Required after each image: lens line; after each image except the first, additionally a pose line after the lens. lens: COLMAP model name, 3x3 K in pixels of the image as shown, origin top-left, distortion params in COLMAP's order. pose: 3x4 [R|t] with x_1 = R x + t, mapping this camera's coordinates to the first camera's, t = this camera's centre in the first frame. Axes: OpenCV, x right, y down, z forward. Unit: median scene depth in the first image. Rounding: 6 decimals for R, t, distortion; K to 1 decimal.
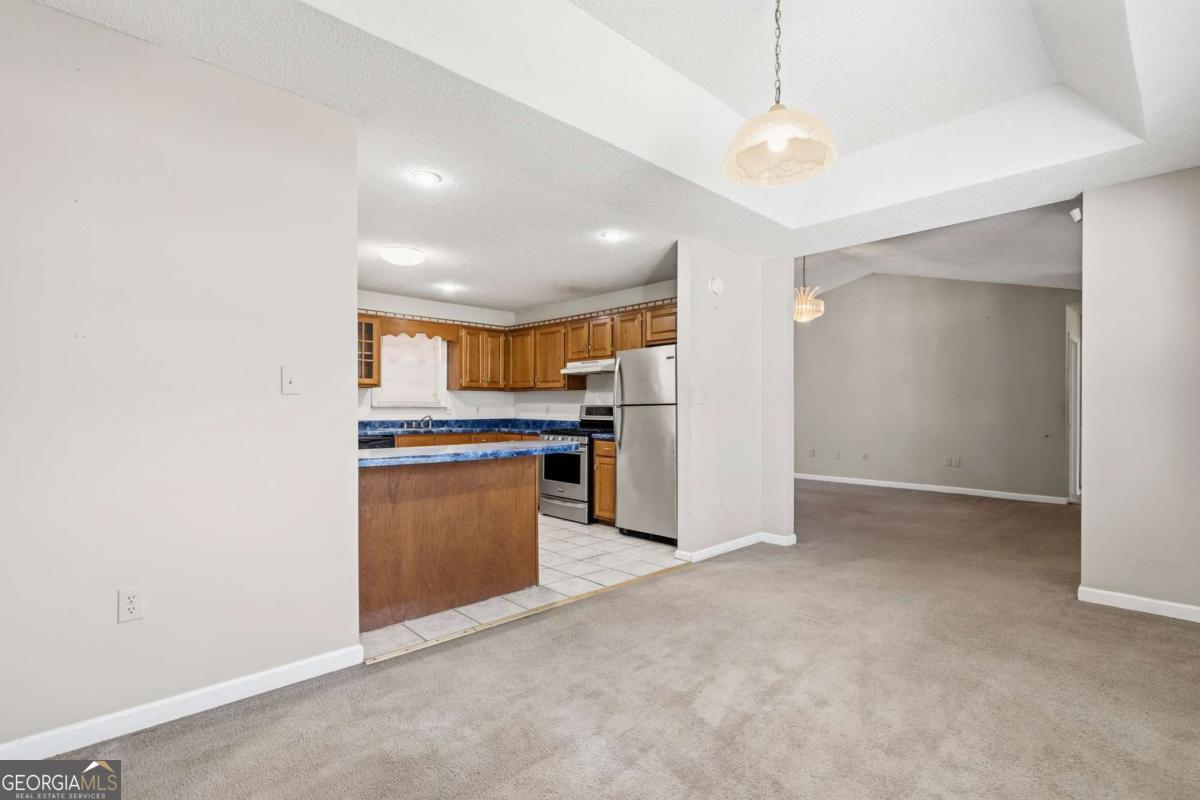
lens RADIAL K [[568.6, 0, 596.6], [0, 568.6, 403.1], [0, 0, 1]] dist [0.006045, -0.000391]
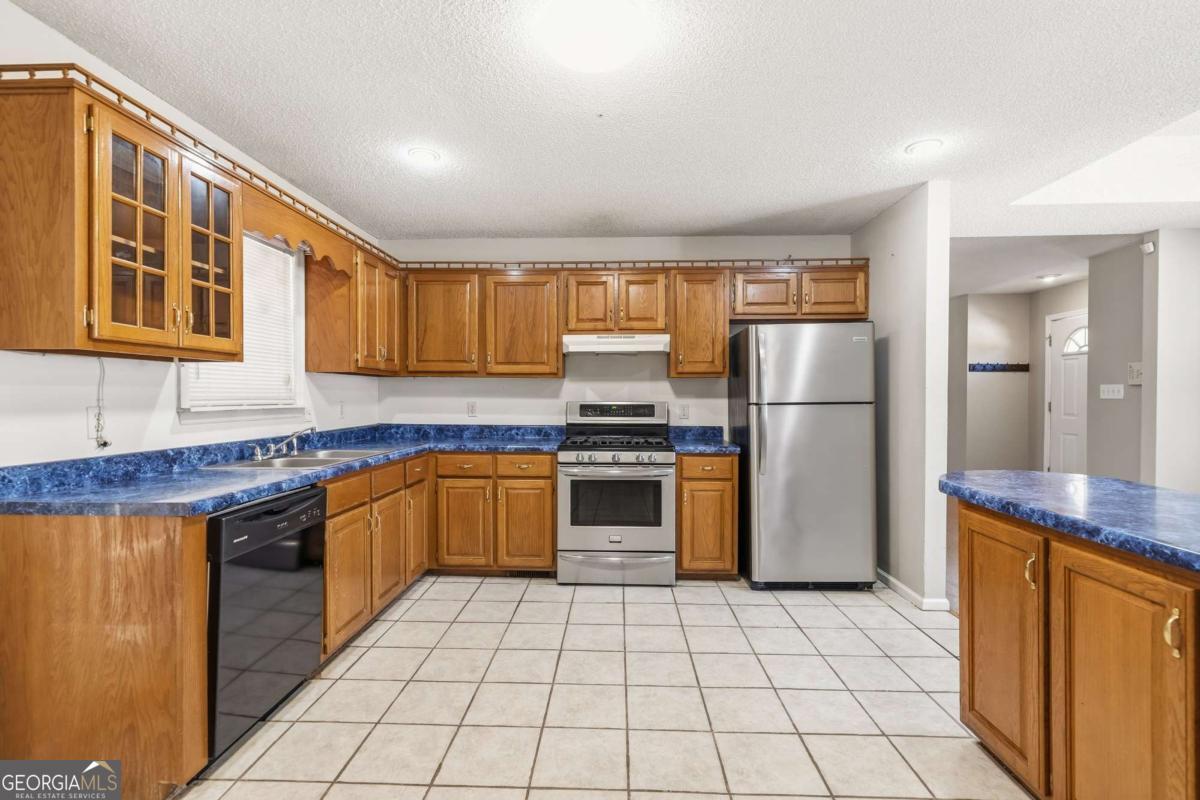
lens RADIAL K [[542.6, 0, 597.9], [0, 542.6, 398.0], [0, 0, 1]] dist [0.000770, -0.000666]
pose [[0.713032, -0.005797, 0.701108, -0.583501], [-0.004152, 0.999913, 0.012490, -0.010807], [-0.701119, -0.011816, 0.712946, 0.703445]]
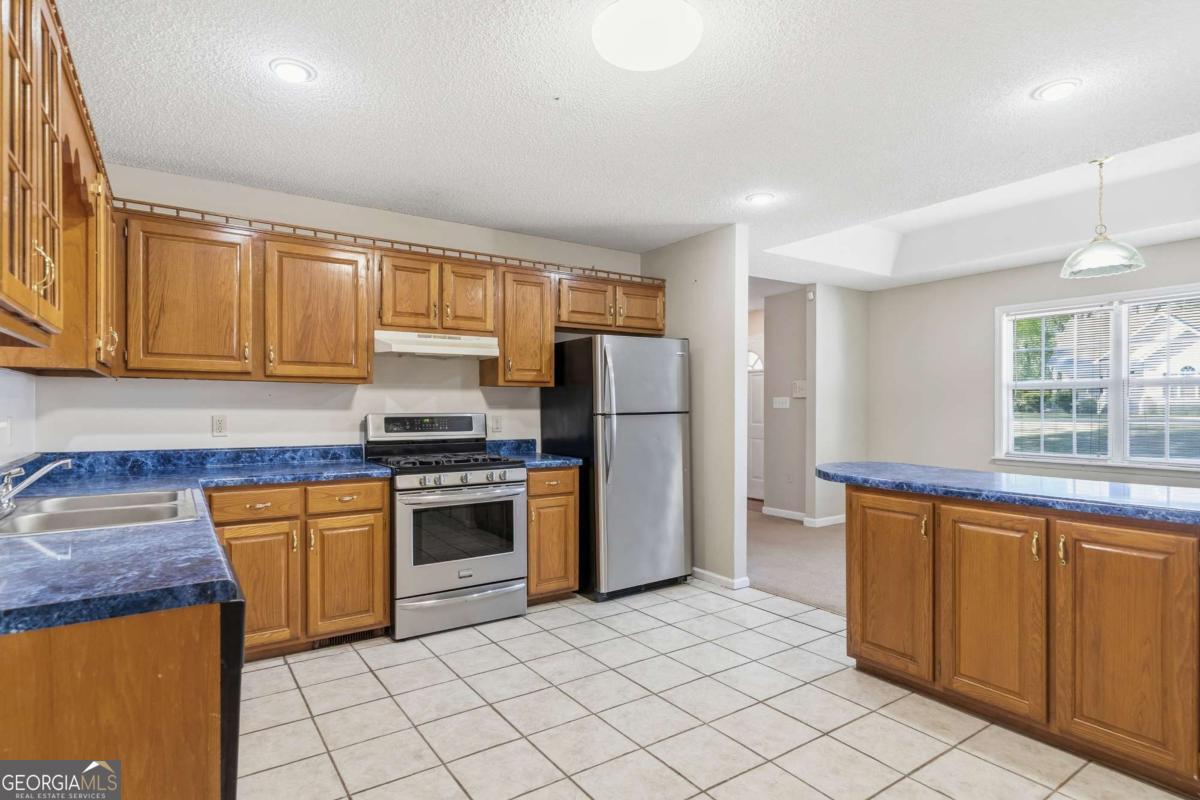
lens RADIAL K [[626.5, 0, 597.2], [0, 626.5, 405.0], [0, 0, 1]] dist [-0.000302, 0.001426]
pose [[0.158073, -0.001145, 0.987427, -0.739249], [-0.007027, 0.999973, 0.002285, -0.009129], [-0.987402, -0.007300, 0.158061, 0.933719]]
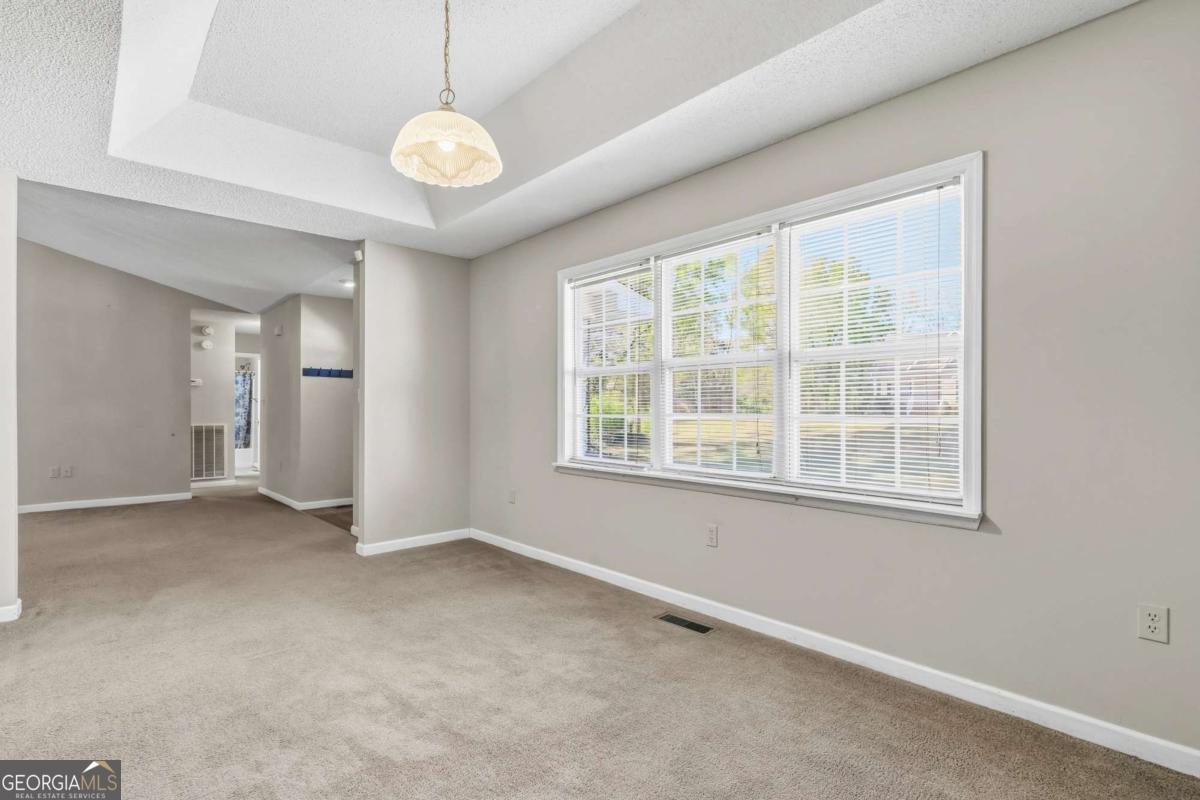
lens RADIAL K [[568.6, 0, 601.5], [0, 568.6, 409.0], [0, 0, 1]] dist [0.006045, -0.000391]
pose [[0.008045, -0.003099, 0.999963, -0.300842], [-0.008157, 0.999962, 0.003164, 0.003246], [-0.999934, -0.008182, 0.008020, 0.315742]]
